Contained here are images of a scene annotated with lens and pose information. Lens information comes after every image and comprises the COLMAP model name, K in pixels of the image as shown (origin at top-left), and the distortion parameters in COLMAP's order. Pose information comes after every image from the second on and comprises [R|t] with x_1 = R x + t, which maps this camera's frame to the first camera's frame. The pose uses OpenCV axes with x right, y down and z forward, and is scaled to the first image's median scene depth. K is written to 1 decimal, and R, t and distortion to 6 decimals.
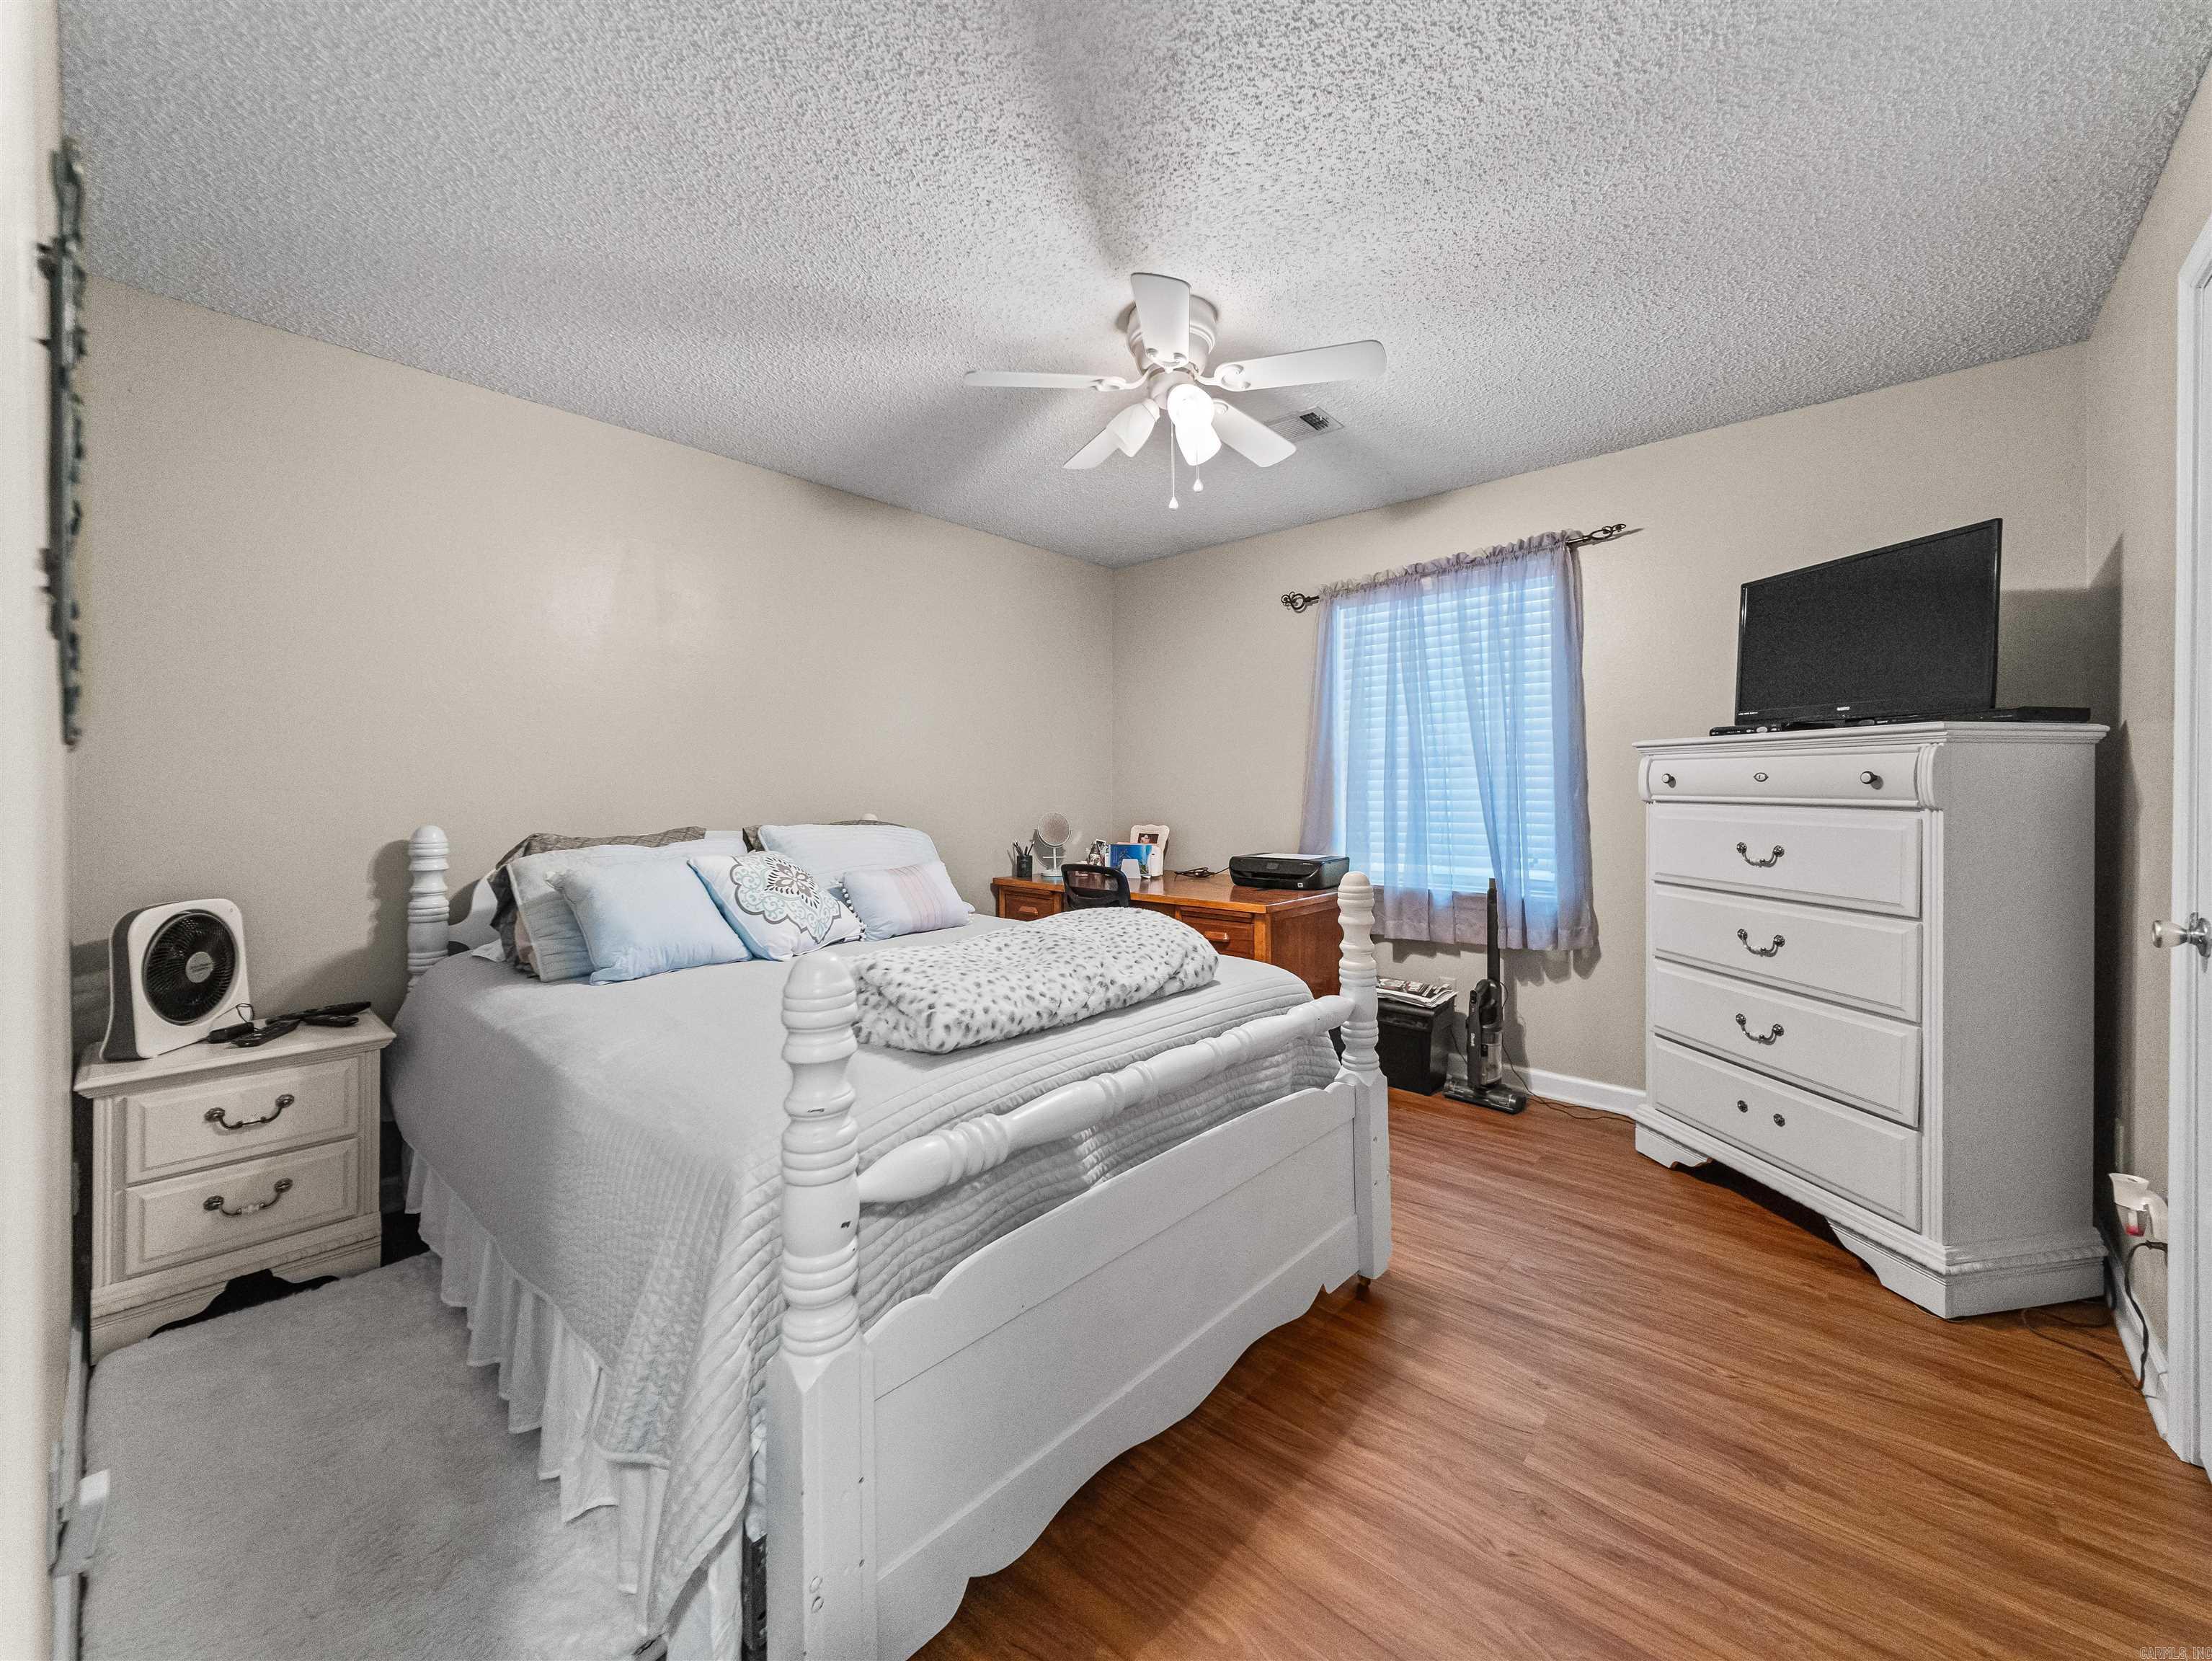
lens RADIAL K [[861.1, 0, 1105.9], [0, 861.1, 816.1], [0, 0, 1]] dist [0.034260, -0.012905]
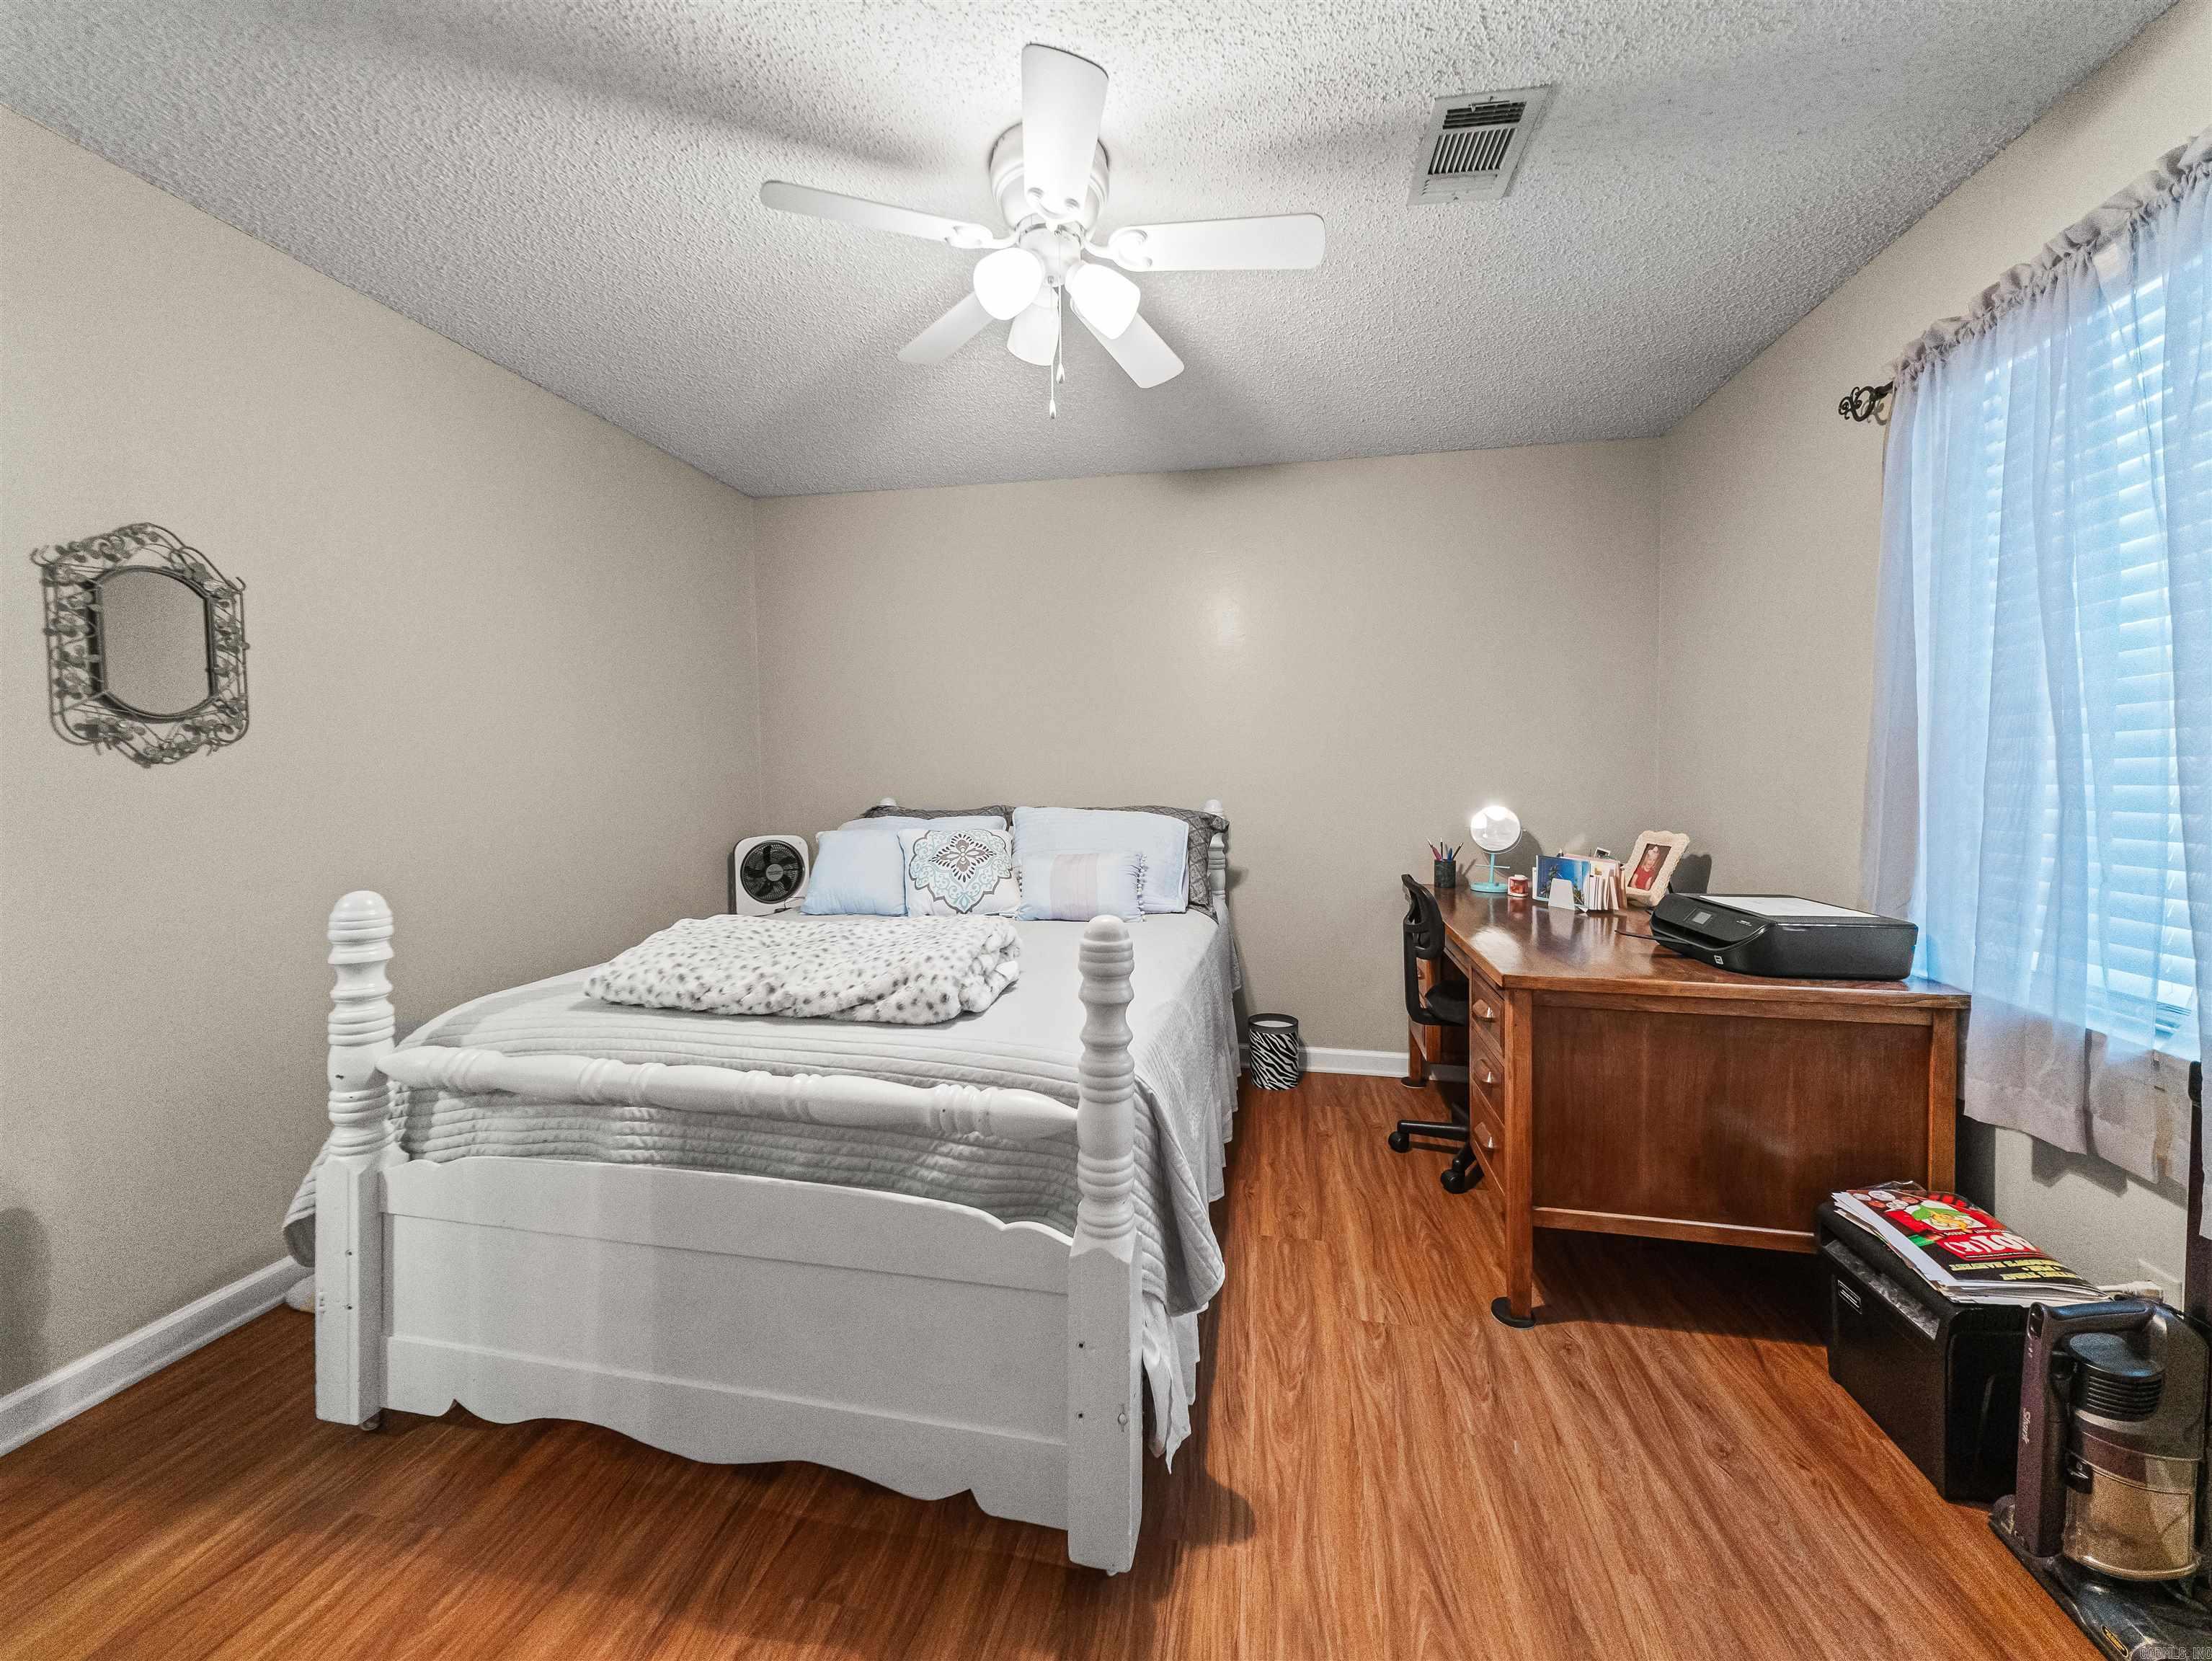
lens RADIAL K [[861.1, 0, 1105.9], [0, 861.1, 816.1], [0, 0, 1]] dist [0.034260, -0.012905]
pose [[0.521643, 0.050833, -0.851648, 0.916309], [-0.027465, 0.998707, 0.042788, -0.039620], [0.852721, 0.001070, 0.522365, 0.752258]]
